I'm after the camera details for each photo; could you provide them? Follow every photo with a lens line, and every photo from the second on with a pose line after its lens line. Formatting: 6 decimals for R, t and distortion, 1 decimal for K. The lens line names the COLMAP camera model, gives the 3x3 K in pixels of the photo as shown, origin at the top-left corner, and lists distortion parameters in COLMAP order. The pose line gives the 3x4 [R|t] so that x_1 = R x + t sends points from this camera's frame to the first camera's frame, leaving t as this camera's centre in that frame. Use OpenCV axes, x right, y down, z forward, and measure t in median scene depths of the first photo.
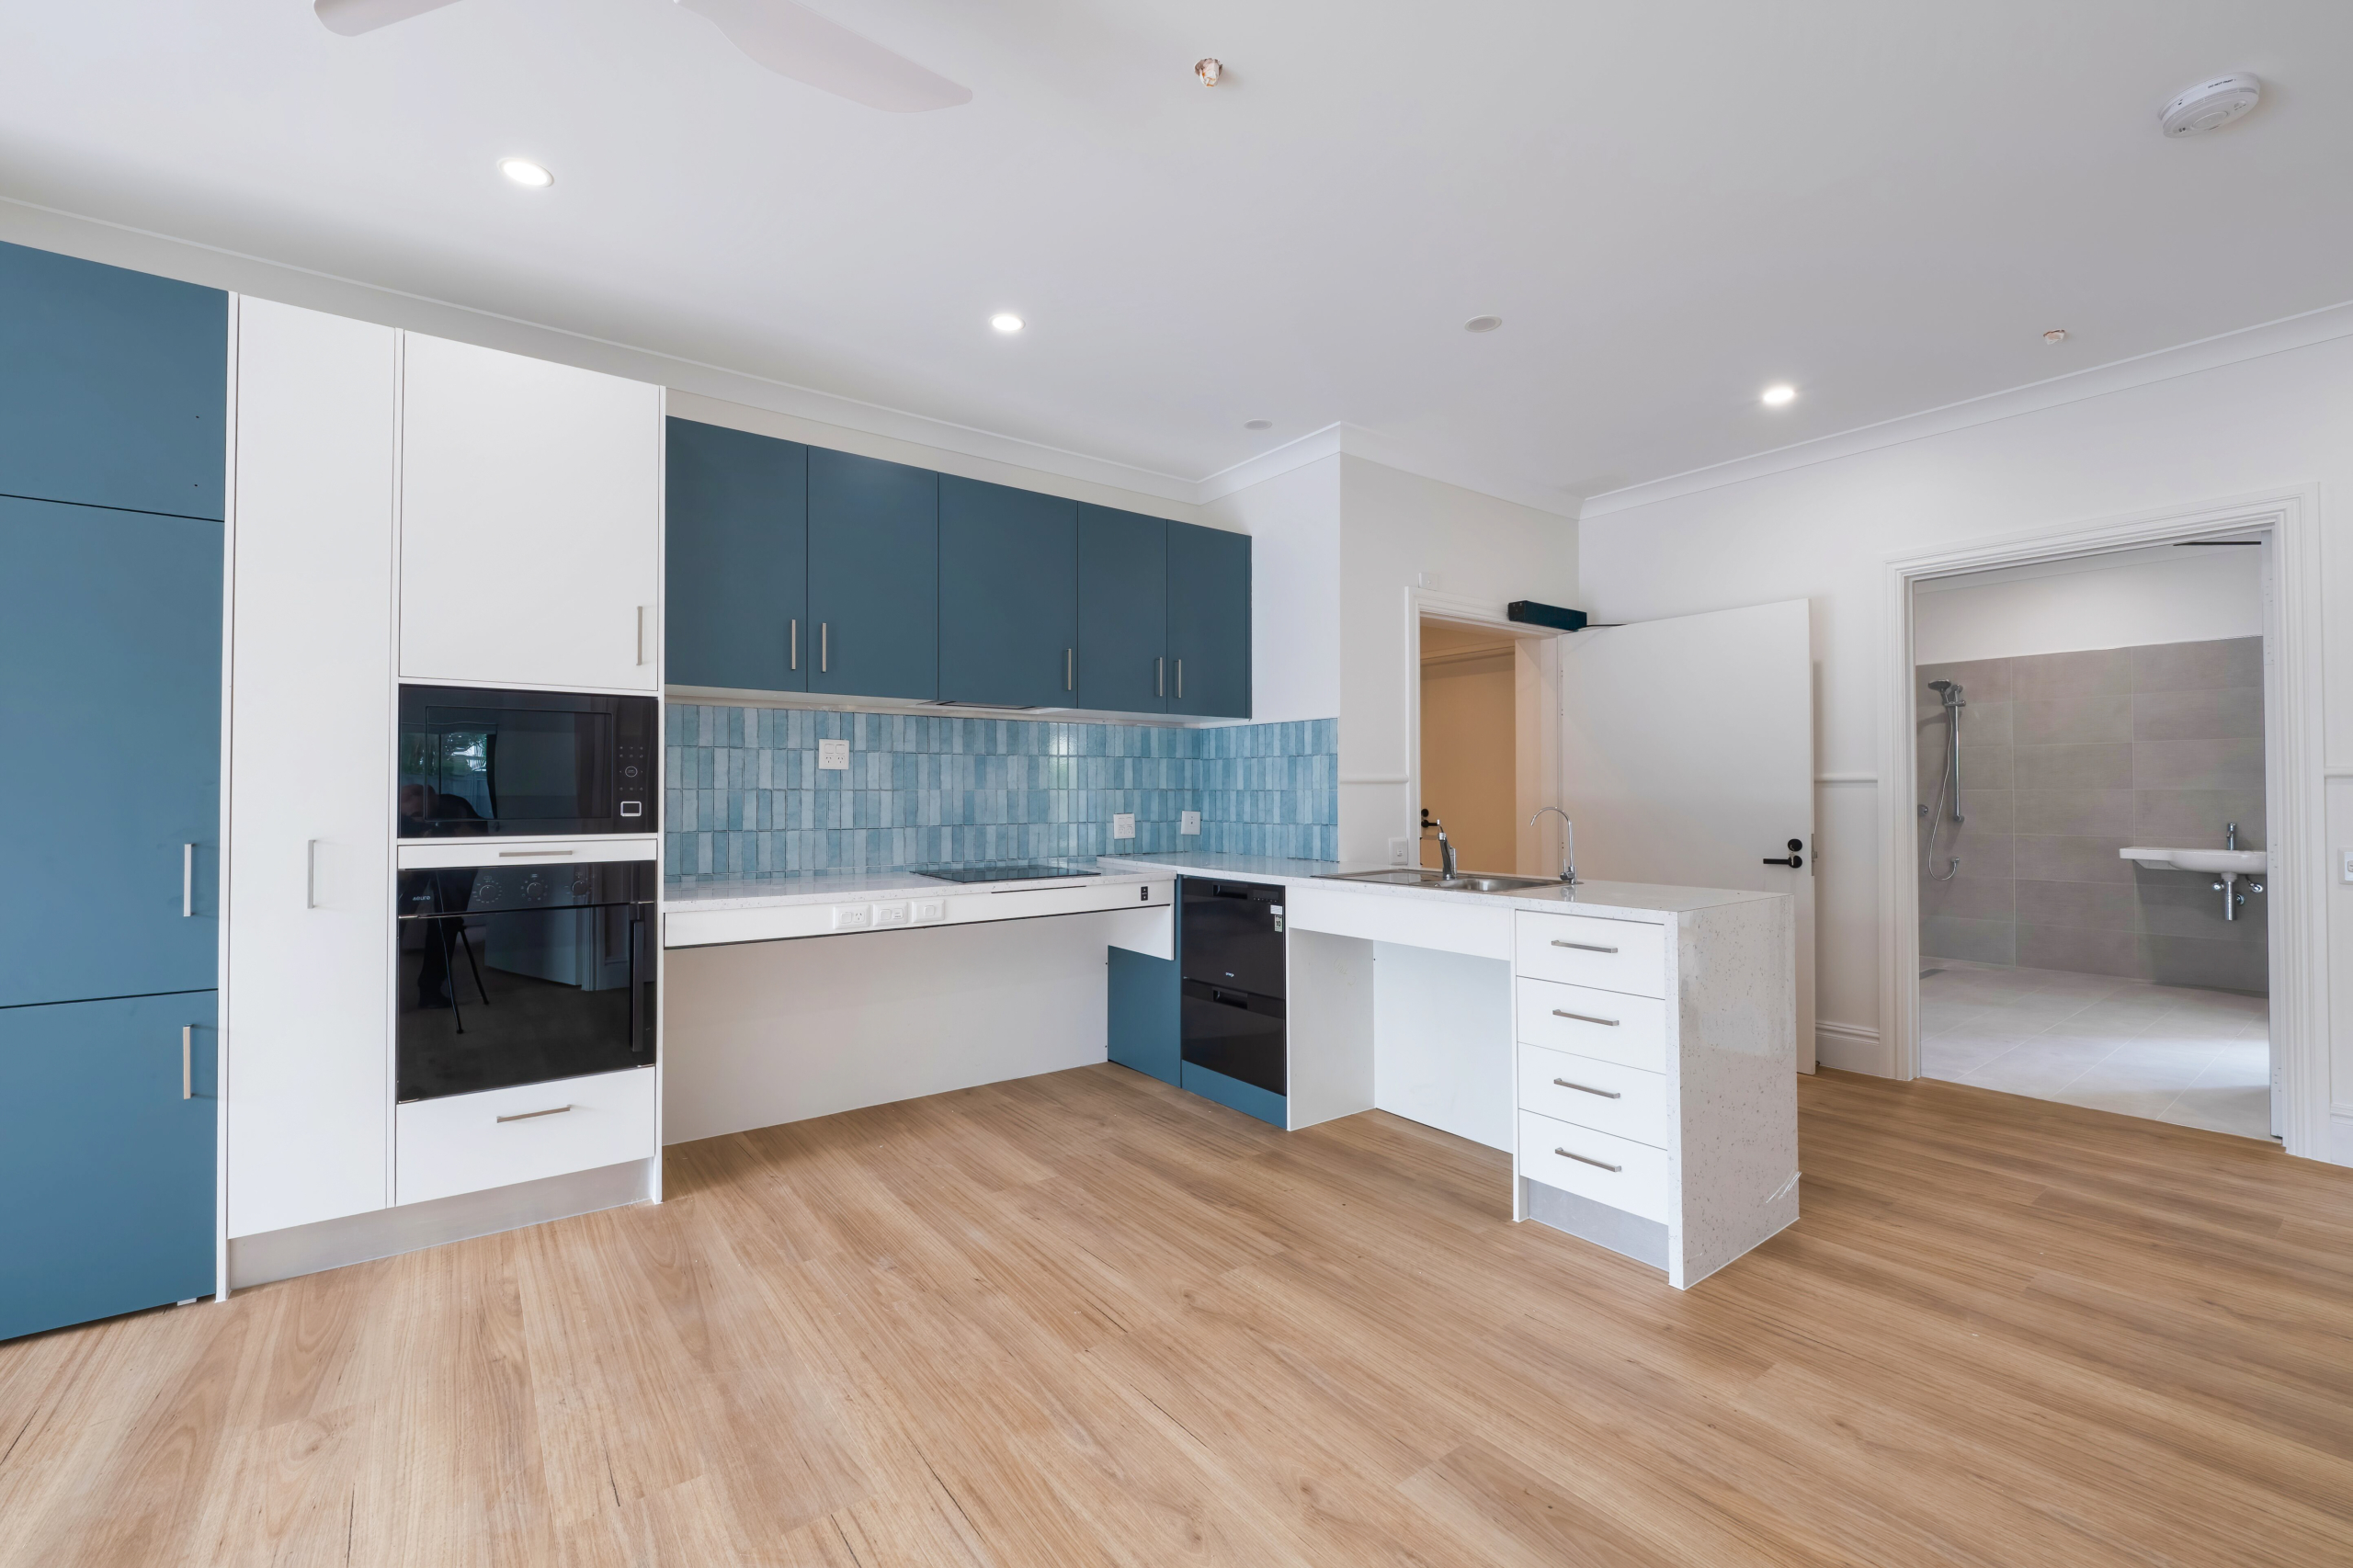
lens RADIAL K [[971.6, 0, 1176.5], [0, 971.6, 784.0], [0, 0, 1]] dist [-0.000818, -0.000607]
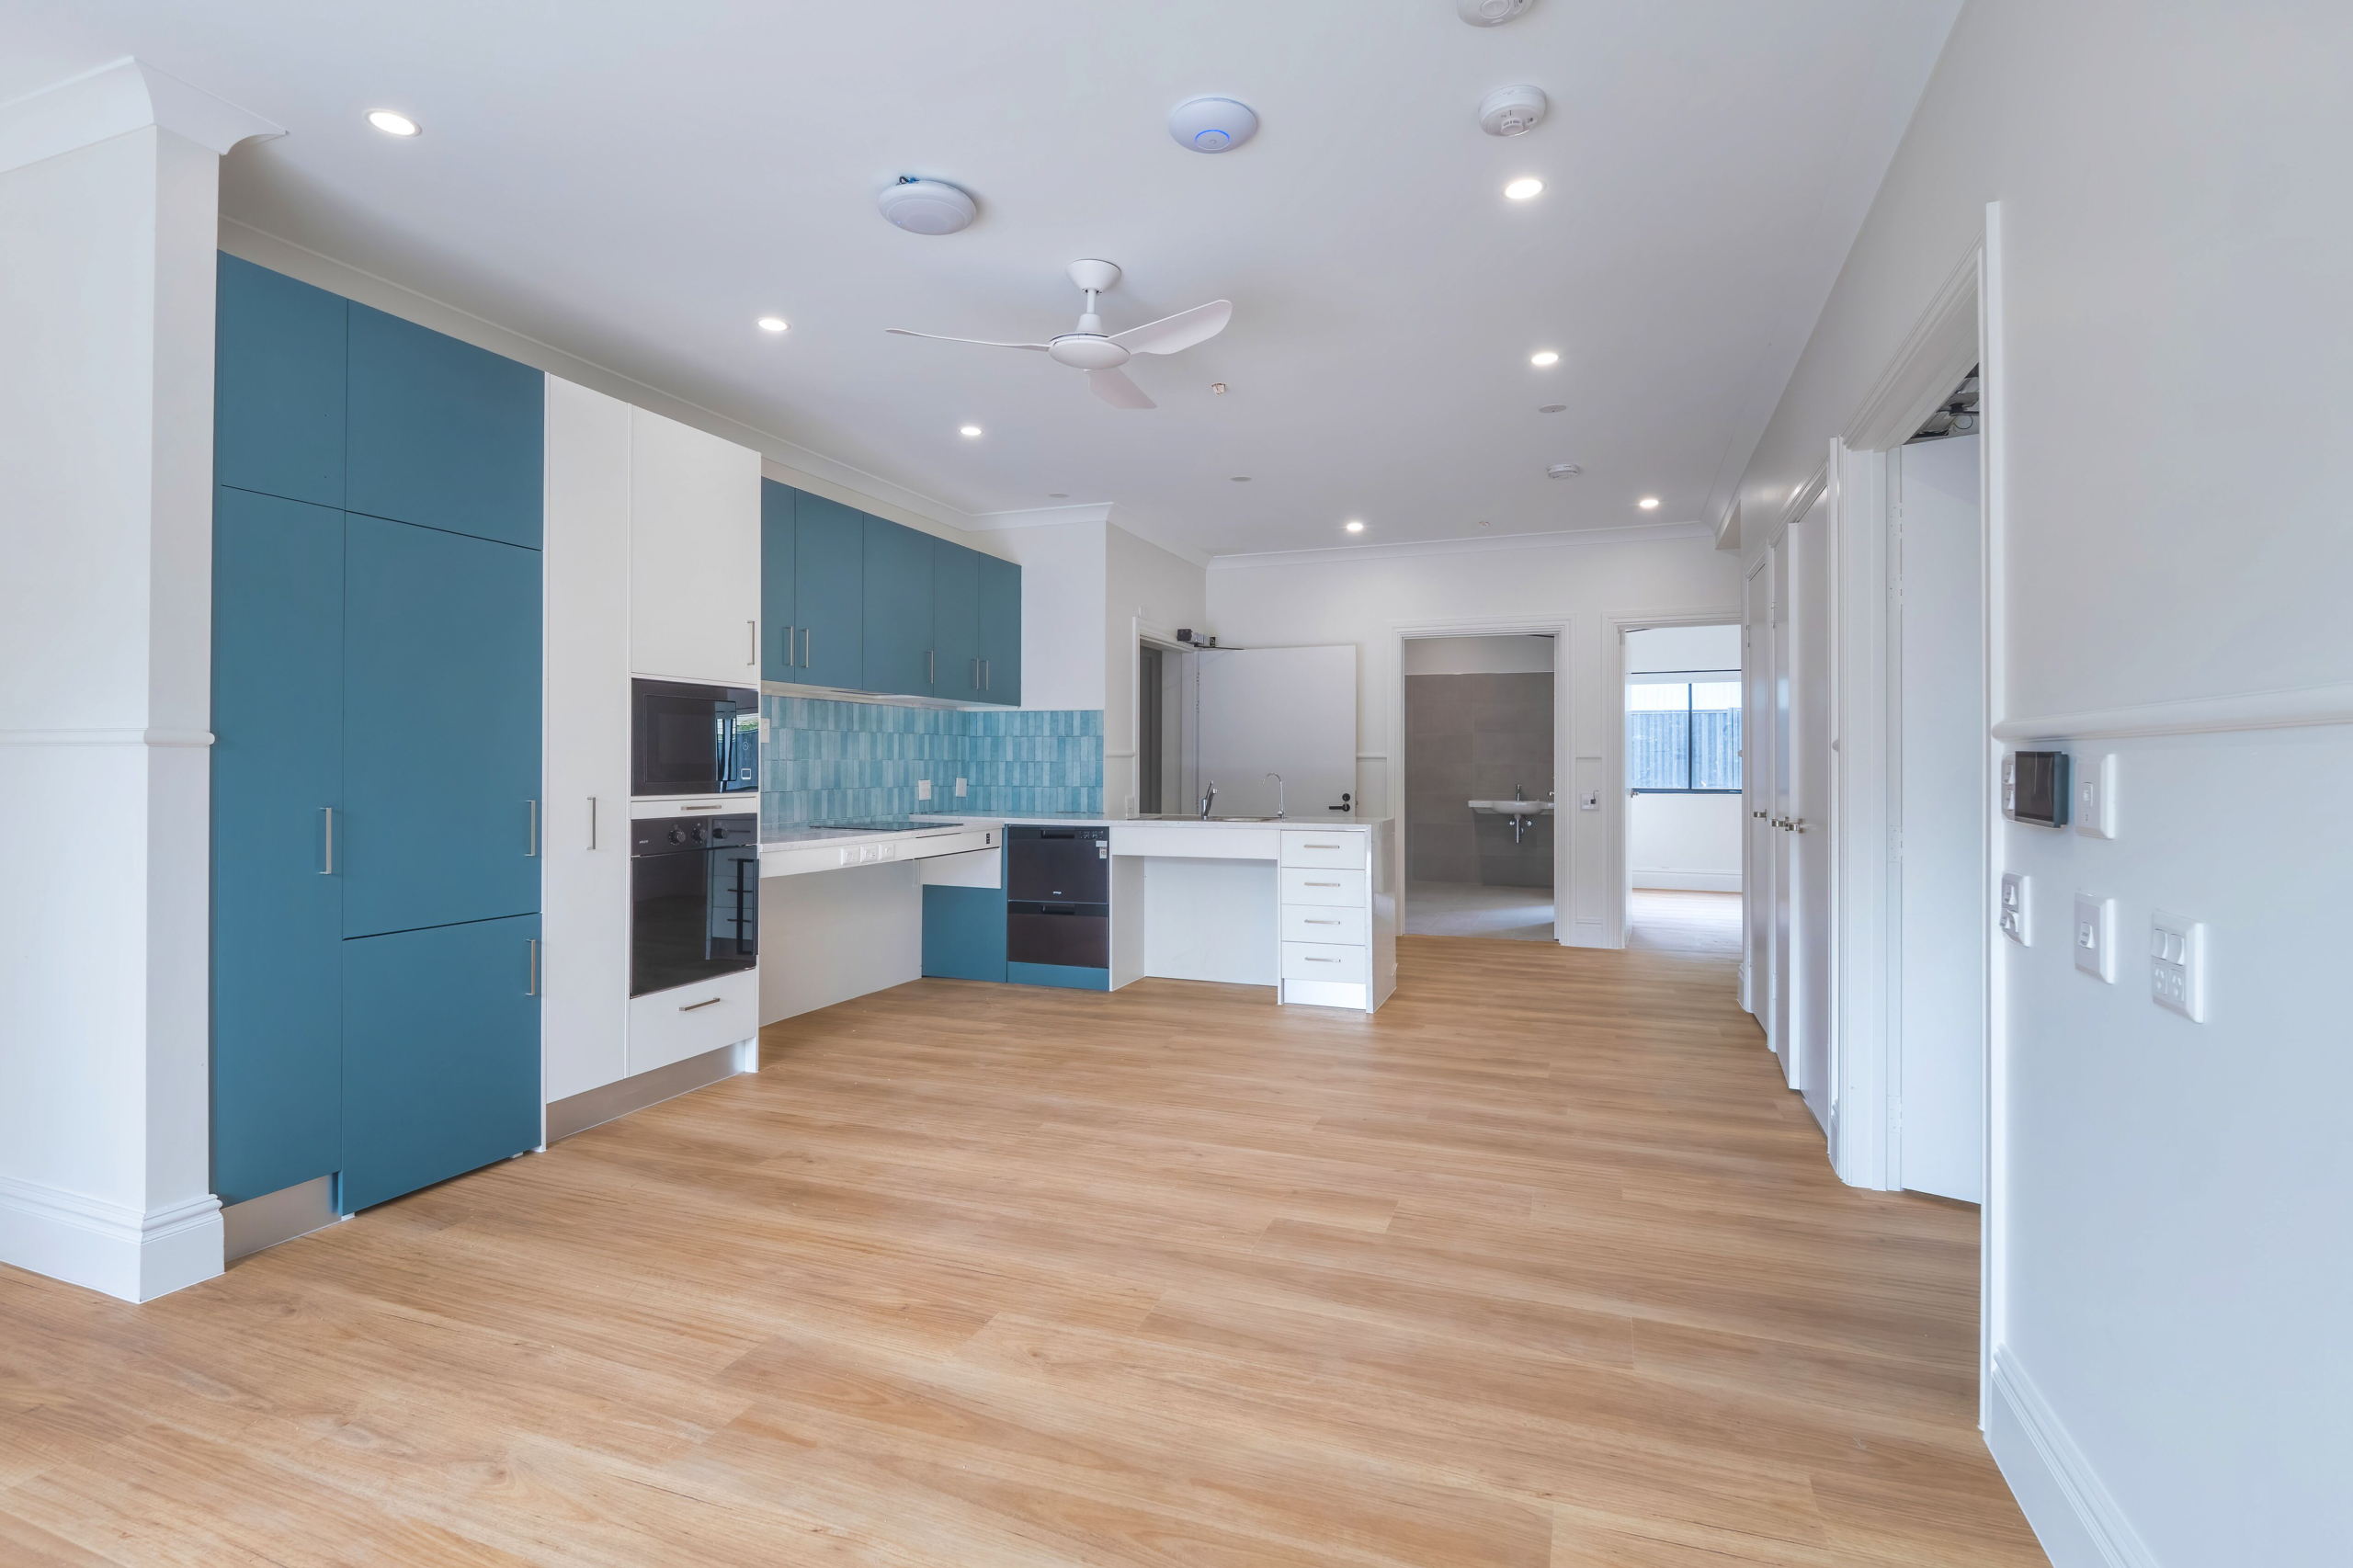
lens RADIAL K [[1095.0, 0, 1175.7], [0, 1095.0, 757.0], [0, 0, 1]] dist [0.030744, -0.000131]
pose [[0.844398, 0.008001, 0.535657, -0.616016], [-0.010117, 0.999948, 0.001011, -0.003773], [-0.535621, -0.006273, 0.844435, -0.408575]]
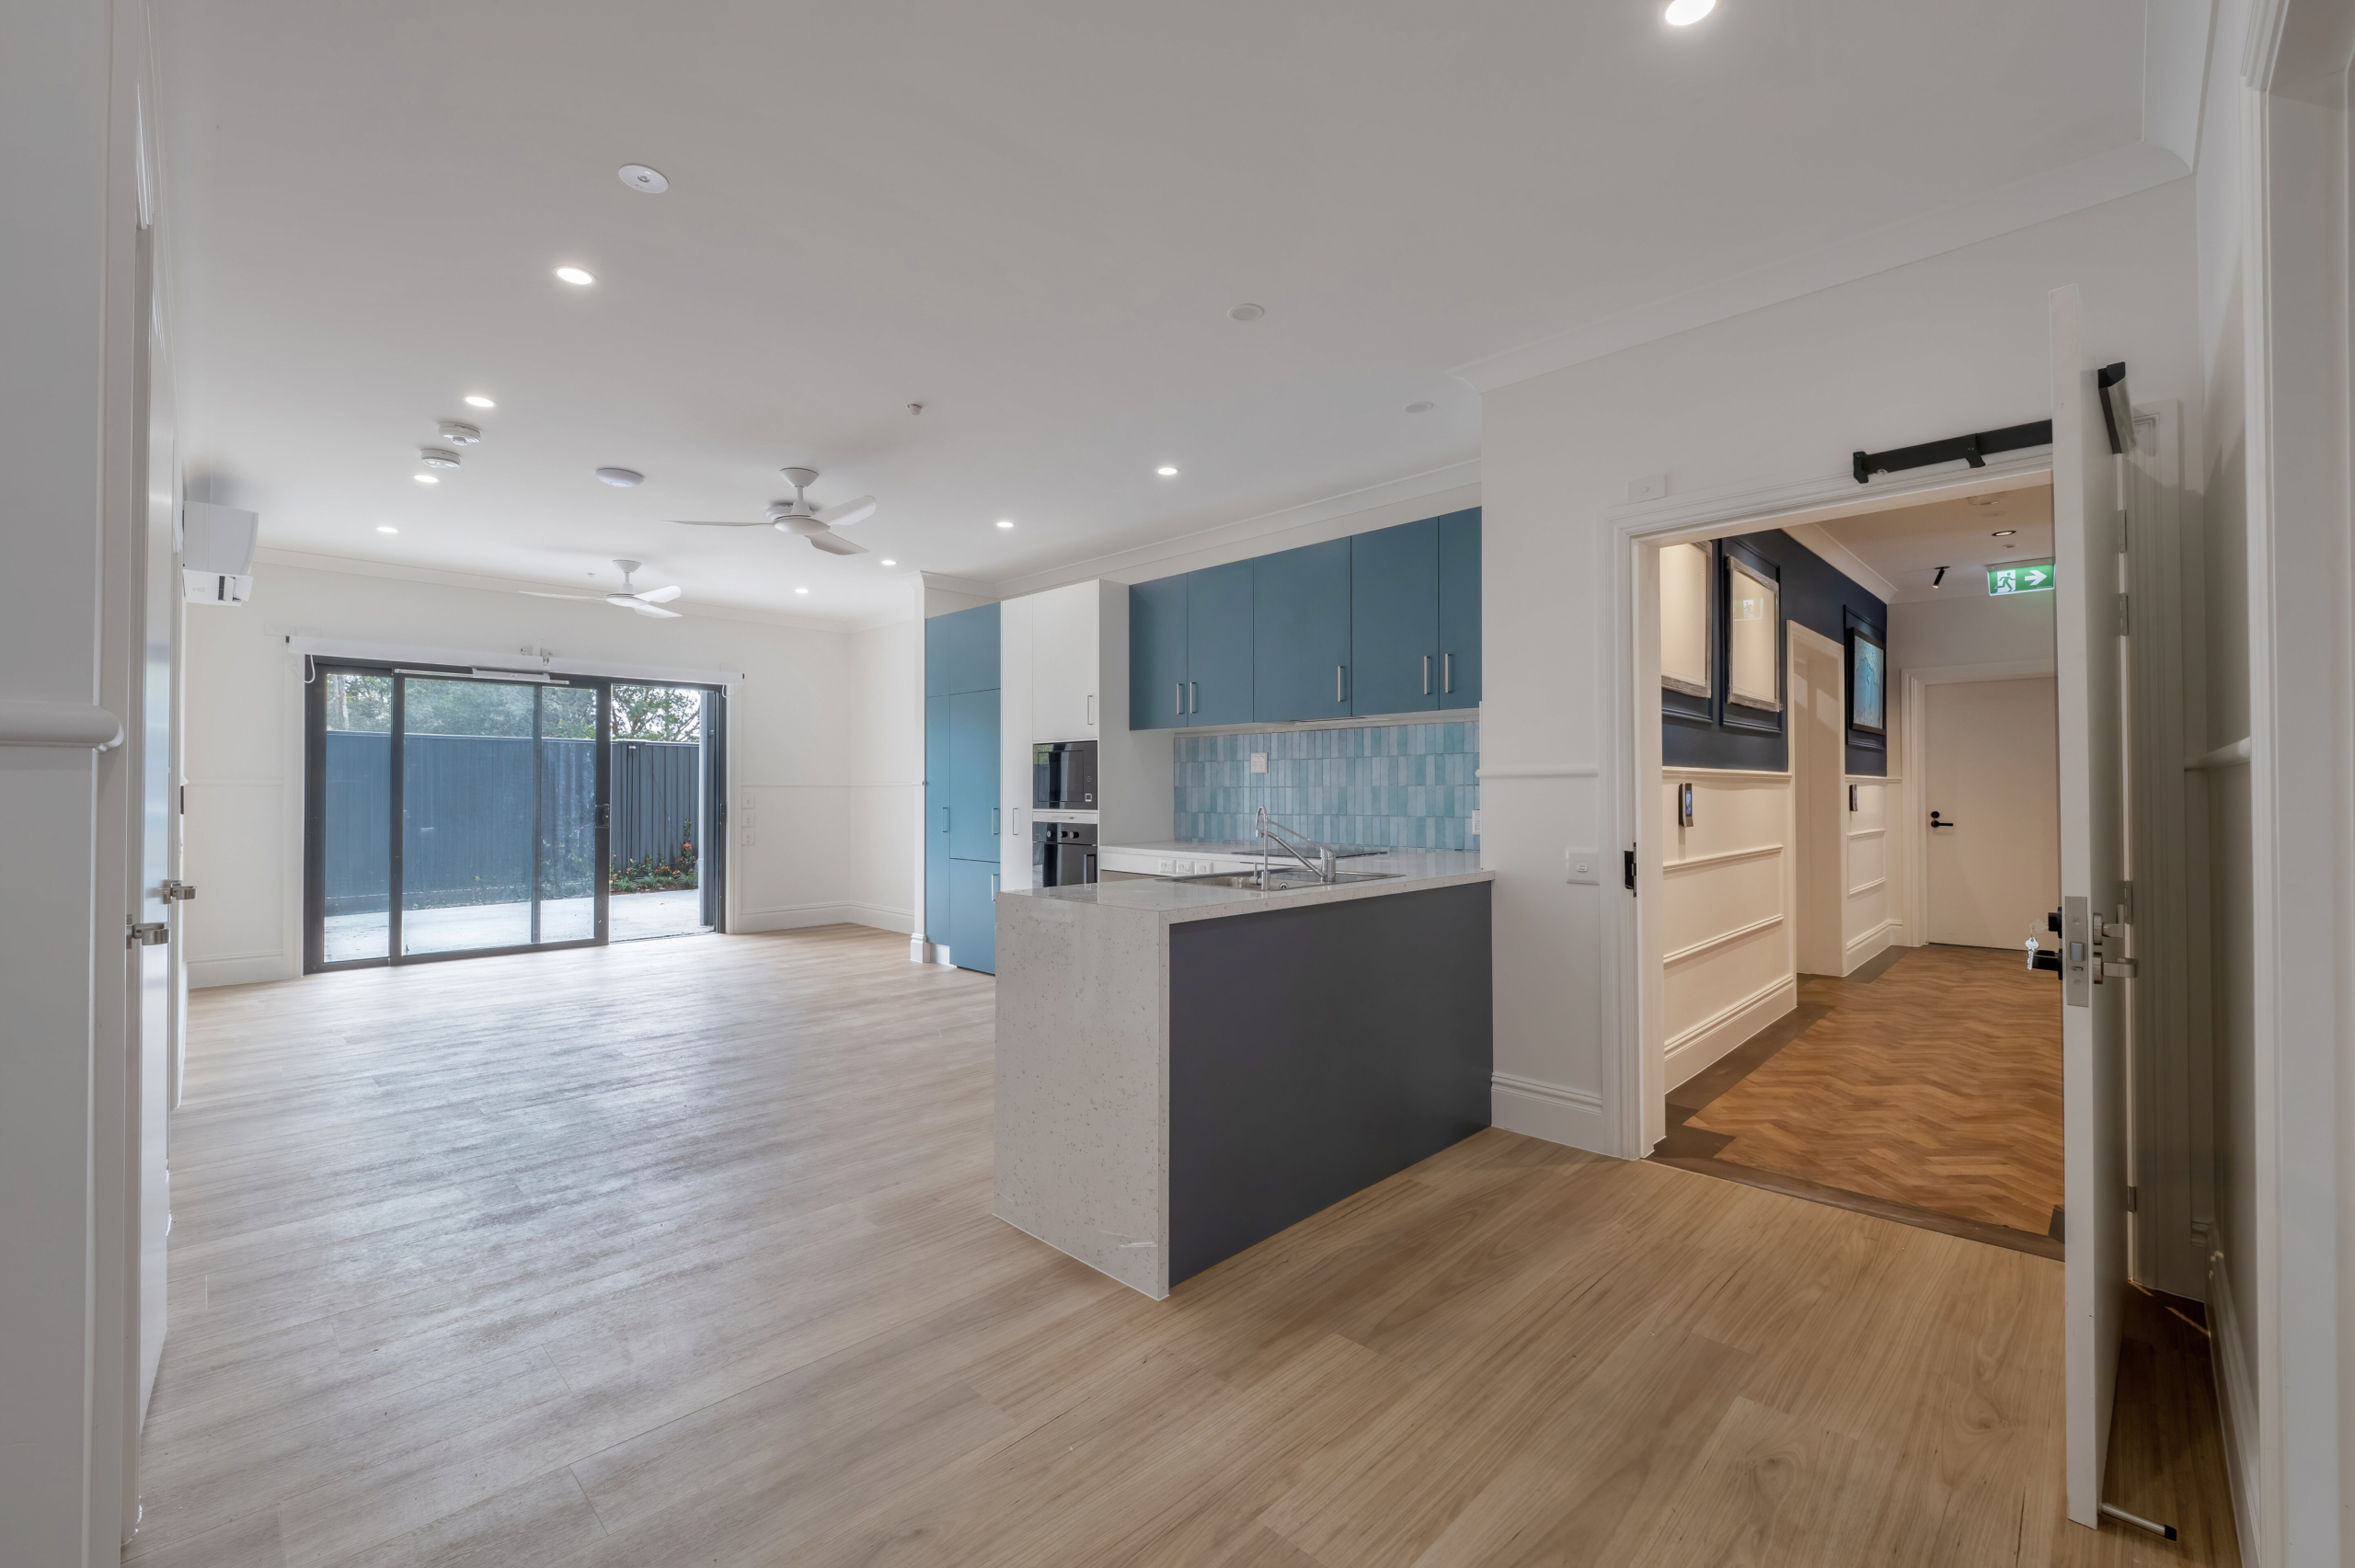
lens RADIAL K [[972.3, 0, 1177.5], [0, 972.3, 784.0], [0, 0, 1]] dist [-0.000818, -0.000607]
pose [[0.152002, -0.003003, -0.988376, 1.024279], [0.012342, 0.999923, -0.001140, 0.001656], [0.988303, -0.012026, 0.152028, 0.622405]]
